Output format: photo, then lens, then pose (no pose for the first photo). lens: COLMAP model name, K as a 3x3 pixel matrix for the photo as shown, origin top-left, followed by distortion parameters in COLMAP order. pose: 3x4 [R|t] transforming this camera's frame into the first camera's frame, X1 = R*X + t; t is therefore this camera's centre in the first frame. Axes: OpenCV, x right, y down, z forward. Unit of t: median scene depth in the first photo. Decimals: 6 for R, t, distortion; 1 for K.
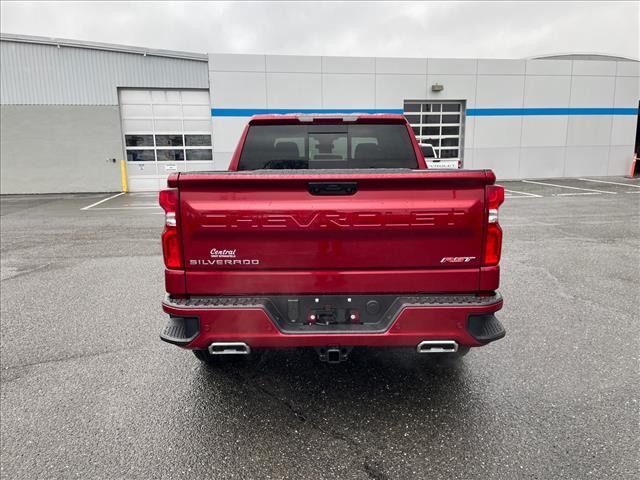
lens RADIAL K [[487.3, 0, 322.2], [0, 487.3, 244.4], [0, 0, 1]] dist [0.060017, -0.007844]
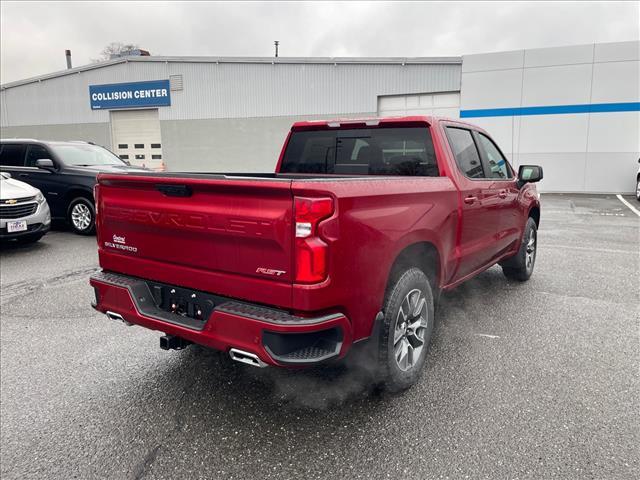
lens RADIAL K [[487.3, 0, 322.5], [0, 487.3, 235.1], [0, 0, 1]] dist [0.060017, -0.007844]
pose [[0.832929, 0.102032, -0.543891, 0.766354], [-0.113389, 0.993469, 0.012724, -0.056224], [0.541638, 0.051073, 0.839059, 0.218227]]
